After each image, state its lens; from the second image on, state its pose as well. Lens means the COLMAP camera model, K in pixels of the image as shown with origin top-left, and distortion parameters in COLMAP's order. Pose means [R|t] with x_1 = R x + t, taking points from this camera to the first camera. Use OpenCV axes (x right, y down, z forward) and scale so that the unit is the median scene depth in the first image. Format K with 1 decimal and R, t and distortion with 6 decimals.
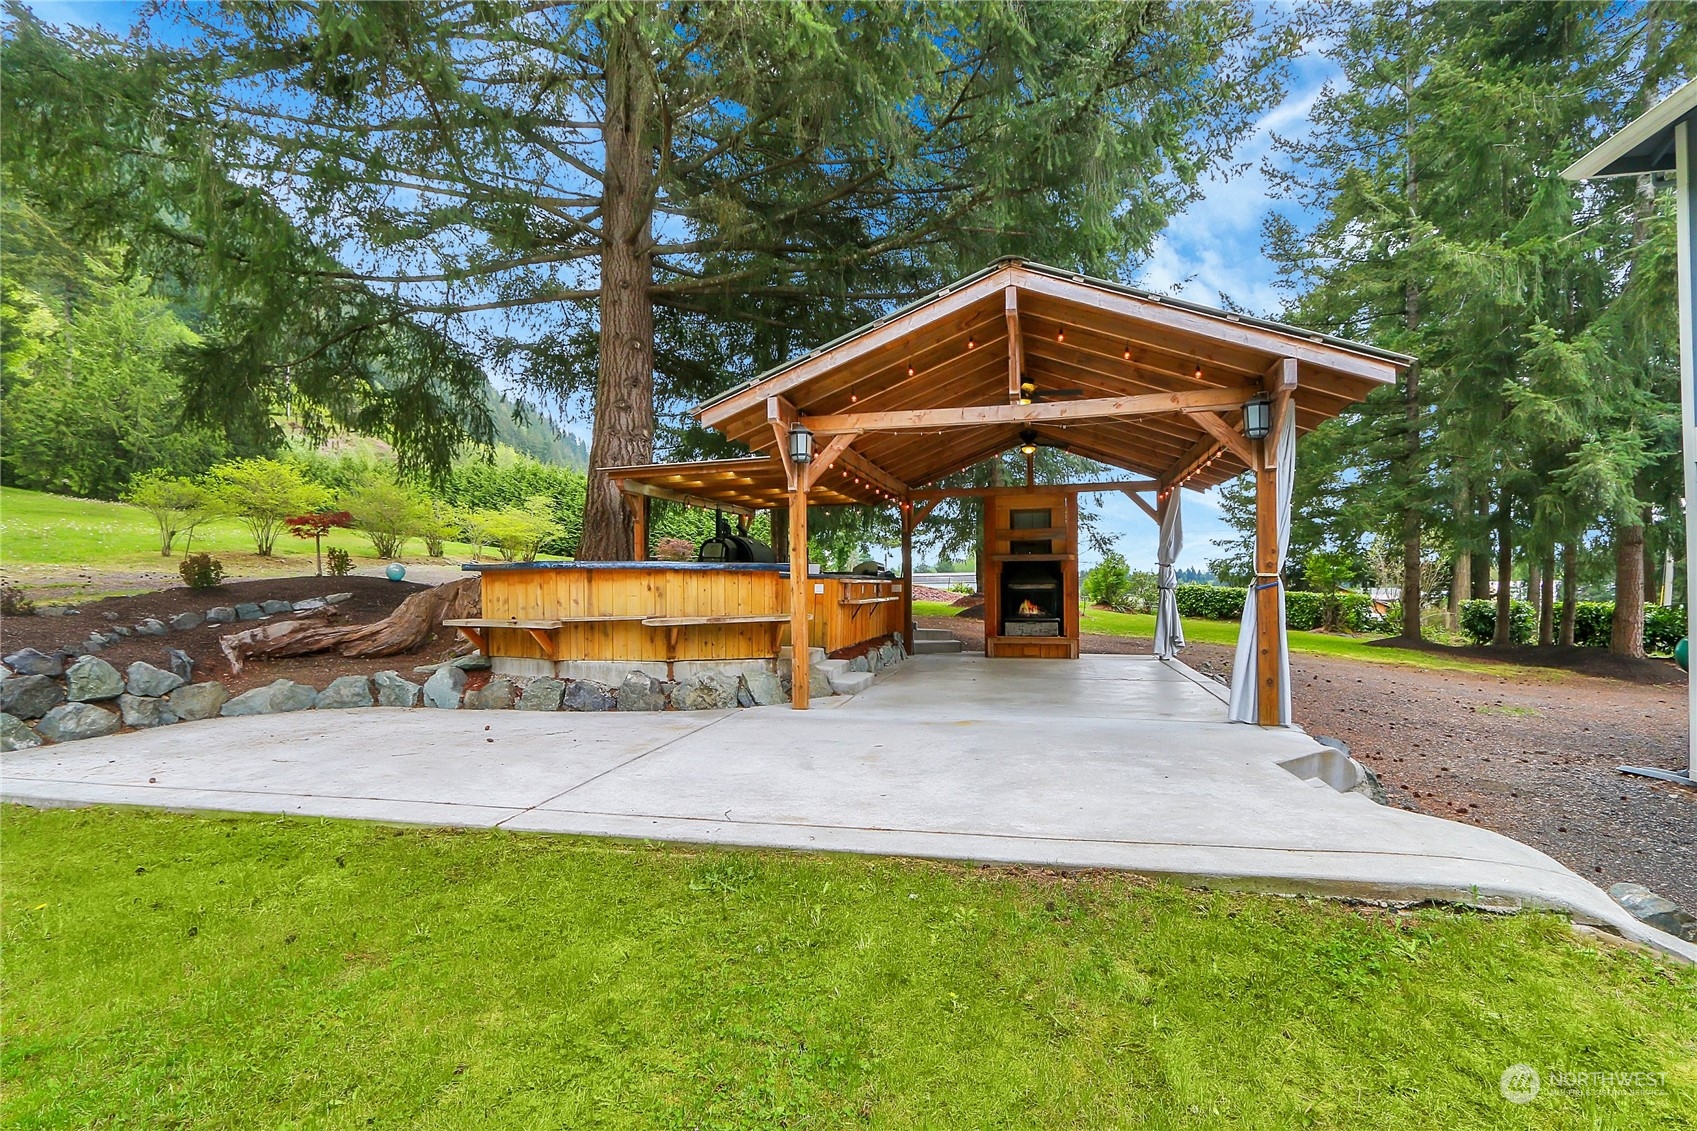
lens RADIAL K [[799.1, 0, 846.1], [0, 799.1, 586.1], [0, 0, 1]] dist [-0.041918, 0.021351]
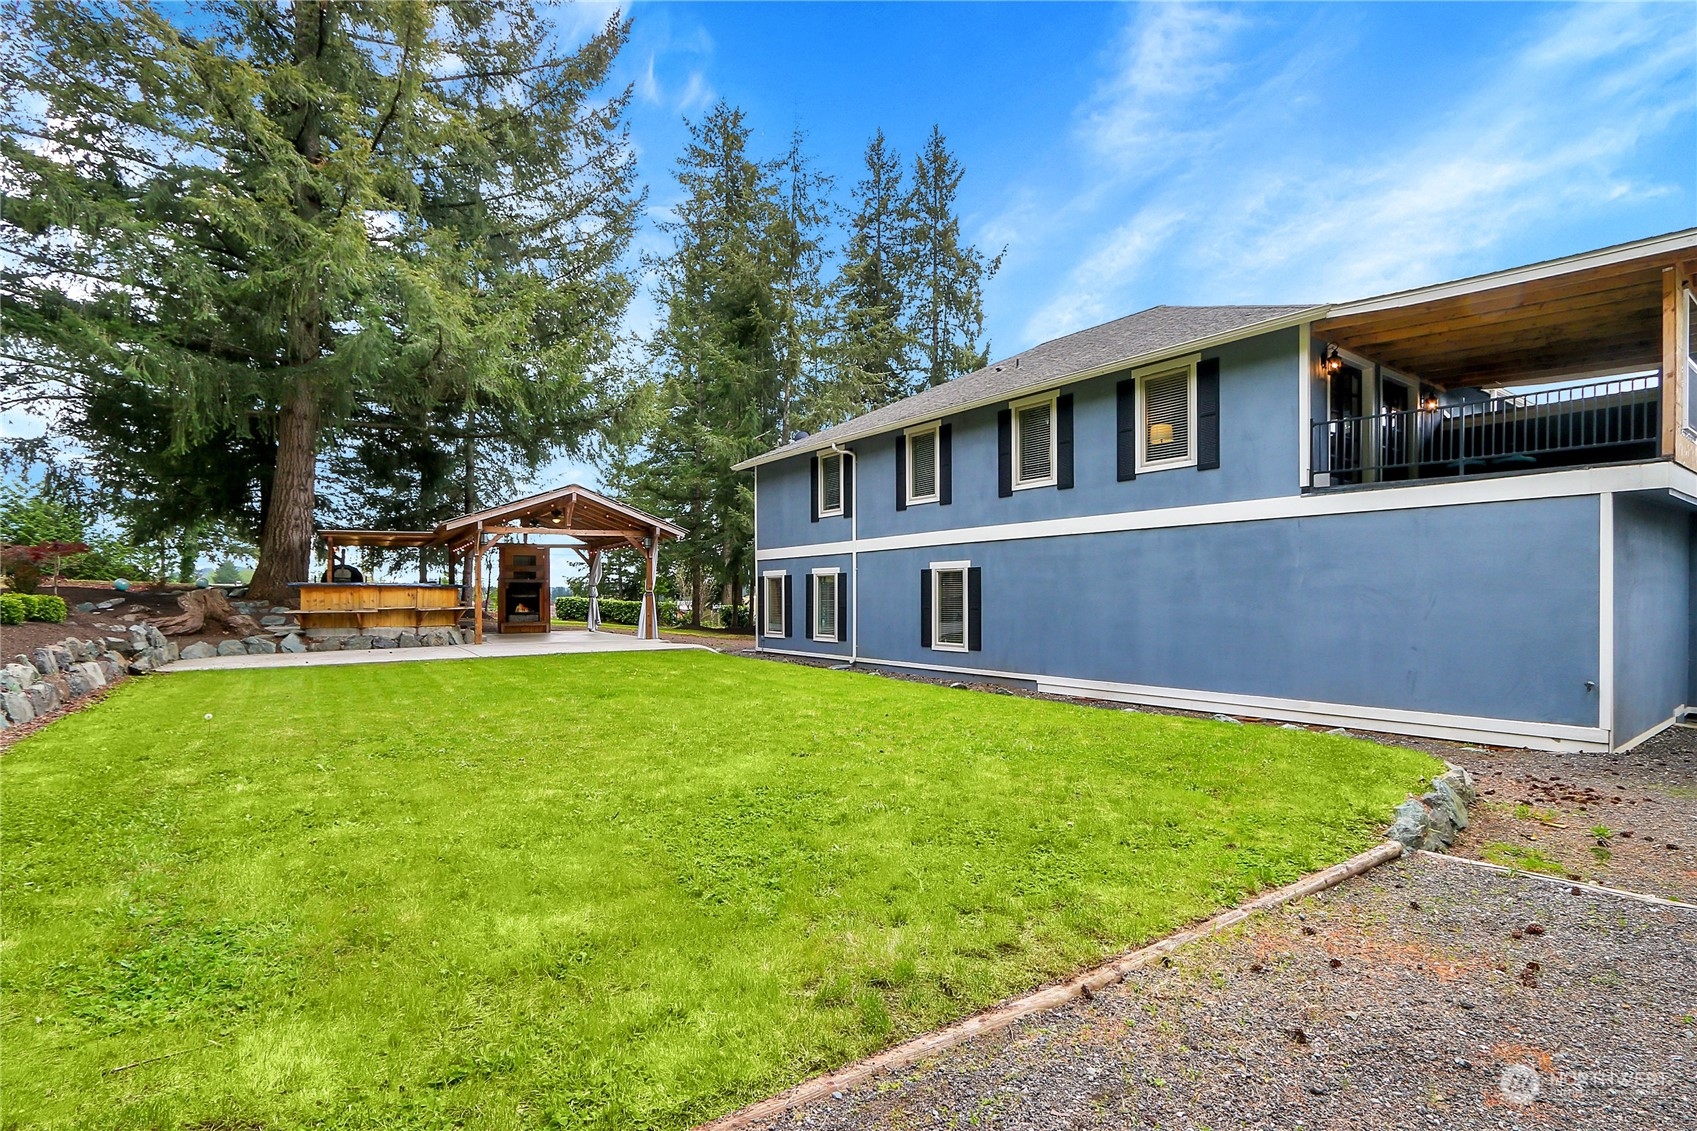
lens RADIAL K [[799.1, 0, 846.1], [0, 799.1, 586.1], [0, 0, 1]] dist [-0.041918, 0.021351]
pose [[0.698553, 0.011365, 0.715468, -0.594073], [0.002286, 0.999833, -0.018115, 0.013058], [-0.715554, 0.014290, 0.698411, -0.885600]]
